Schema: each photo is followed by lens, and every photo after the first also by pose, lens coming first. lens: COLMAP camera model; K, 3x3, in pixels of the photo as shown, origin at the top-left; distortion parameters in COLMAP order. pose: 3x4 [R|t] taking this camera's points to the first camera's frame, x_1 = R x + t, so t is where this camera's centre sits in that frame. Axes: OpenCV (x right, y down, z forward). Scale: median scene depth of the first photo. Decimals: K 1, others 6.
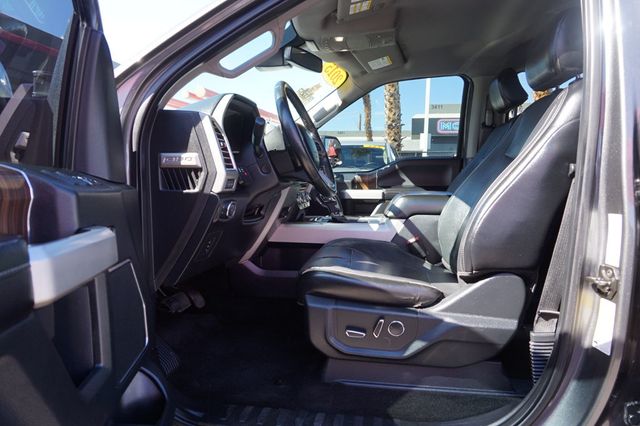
lens RADIAL K [[440.6, 0, 326.2], [0, 440.6, 215.4], [0, 0, 1]] dist [-0.022859, 0.018421]
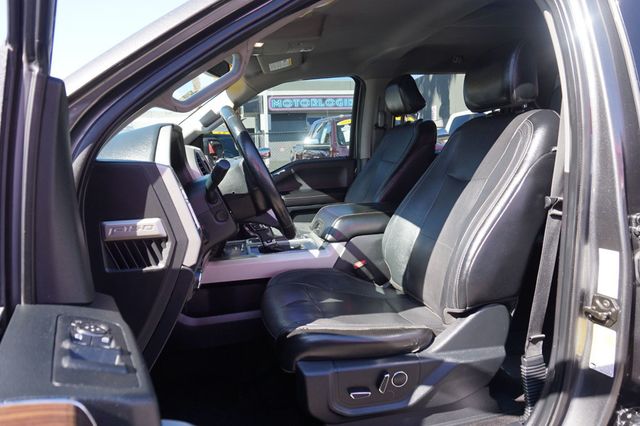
lens RADIAL K [[440.6, 0, 319.9], [0, 440.6, 209.8], [0, 0, 1]] dist [-0.022859, 0.018421]
pose [[0.922451, -0.099556, 0.373059, -0.313615], [0.080347, 0.994530, 0.066735, -0.180673], [-0.377662, -0.031586, 0.925404, 0.201306]]
